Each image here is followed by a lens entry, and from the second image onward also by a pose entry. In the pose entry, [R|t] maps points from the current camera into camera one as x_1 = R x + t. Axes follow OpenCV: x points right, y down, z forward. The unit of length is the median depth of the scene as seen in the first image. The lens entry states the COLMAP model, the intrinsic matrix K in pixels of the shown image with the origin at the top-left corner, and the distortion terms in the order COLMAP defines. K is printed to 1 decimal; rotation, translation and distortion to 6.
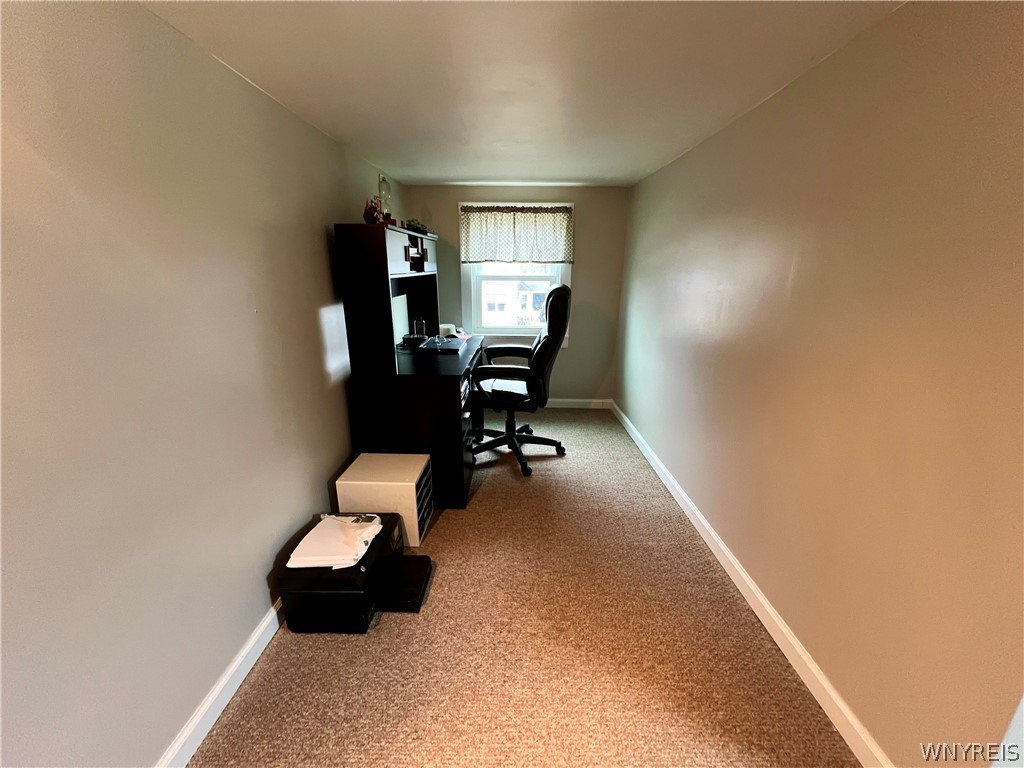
lens RADIAL K [[407.6, 0, 516.6], [0, 407.6, 384.6], [0, 0, 1]] dist [-0.000439, -0.000065]
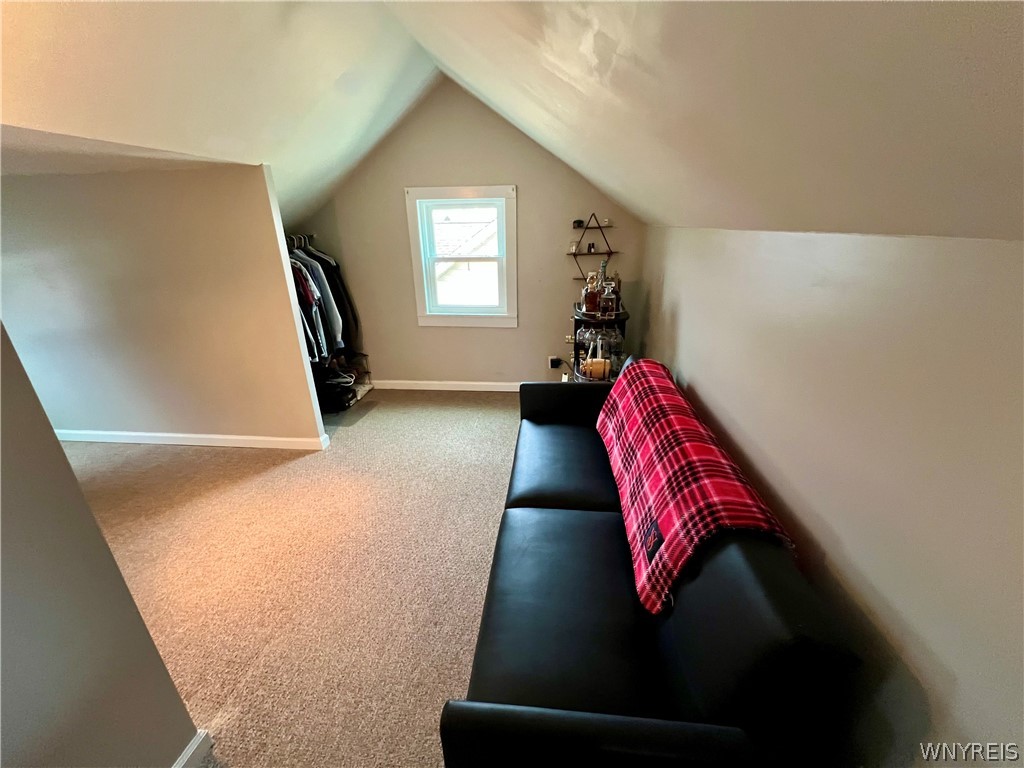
lens RADIAL K [[407.6, 0, 513.7], [0, 407.6, 387.5], [0, 0, 1]] dist [-0.000439, -0.000065]
pose [[0.103056, -0.365200, 0.925207, -0.540539], [0.284082, 0.902224, 0.324485, 0.016971], [-0.953246, 0.229394, 0.196726, -0.407389]]
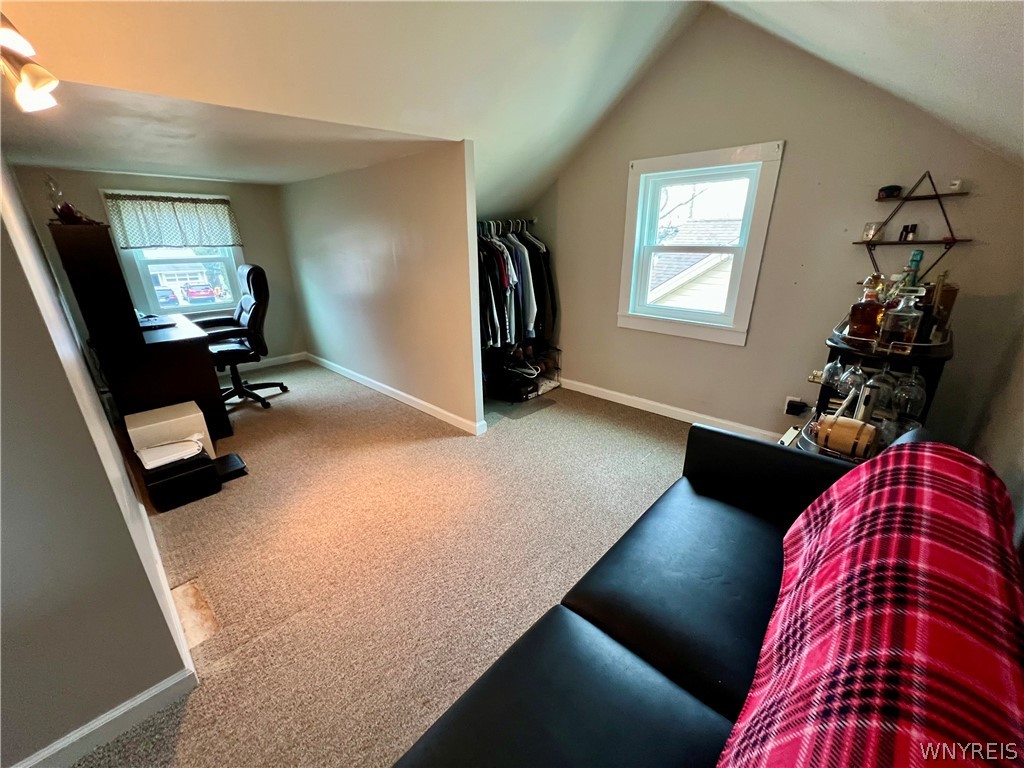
lens RADIAL K [[407.6, 0, 515.1], [0, 407.6, 387.6], [0, 0, 1]] dist [-0.000439, -0.000065]
pose [[0.685840, -0.262631, 0.678710, -0.282385], [0.209708, 0.964374, 0.161259, 0.099272], [-0.696883, 0.031733, 0.716483, -0.501533]]
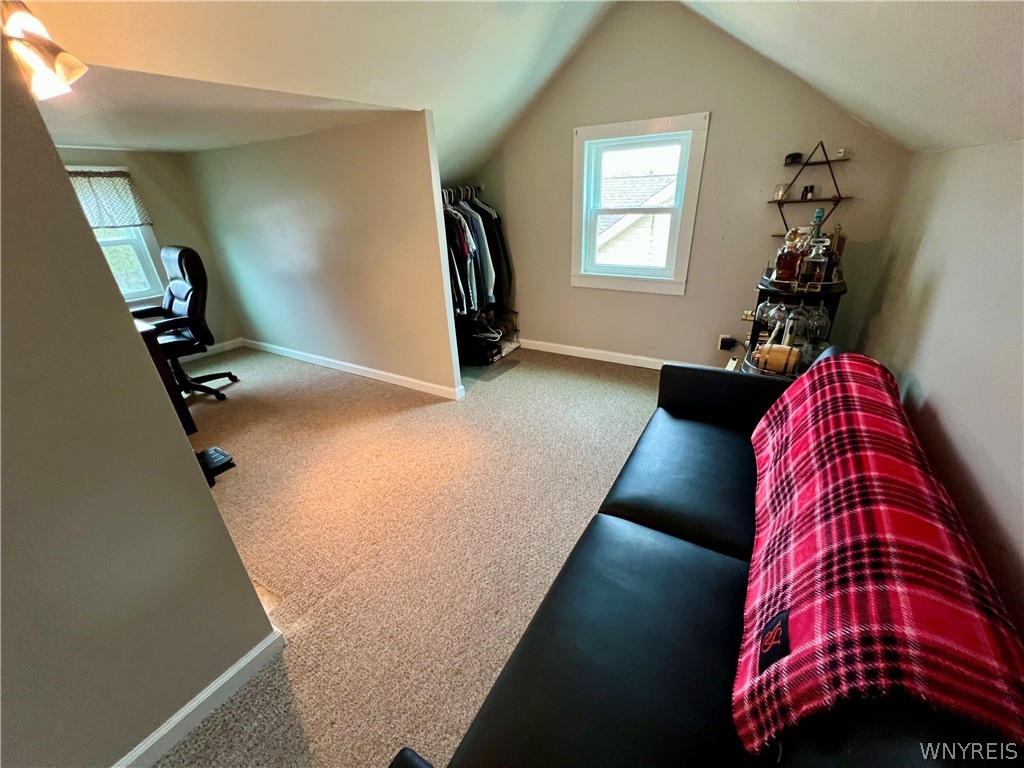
lens RADIAL K [[407.6, 0, 513.8], [0, 407.6, 387.4], [0, 0, 1]] dist [-0.000439, -0.000065]
pose [[0.519233, -0.389045, 0.760948, -0.417222], [0.272331, 0.919284, 0.284171, 0.063042], [-0.810082, 0.059679, 0.583271, -0.454826]]
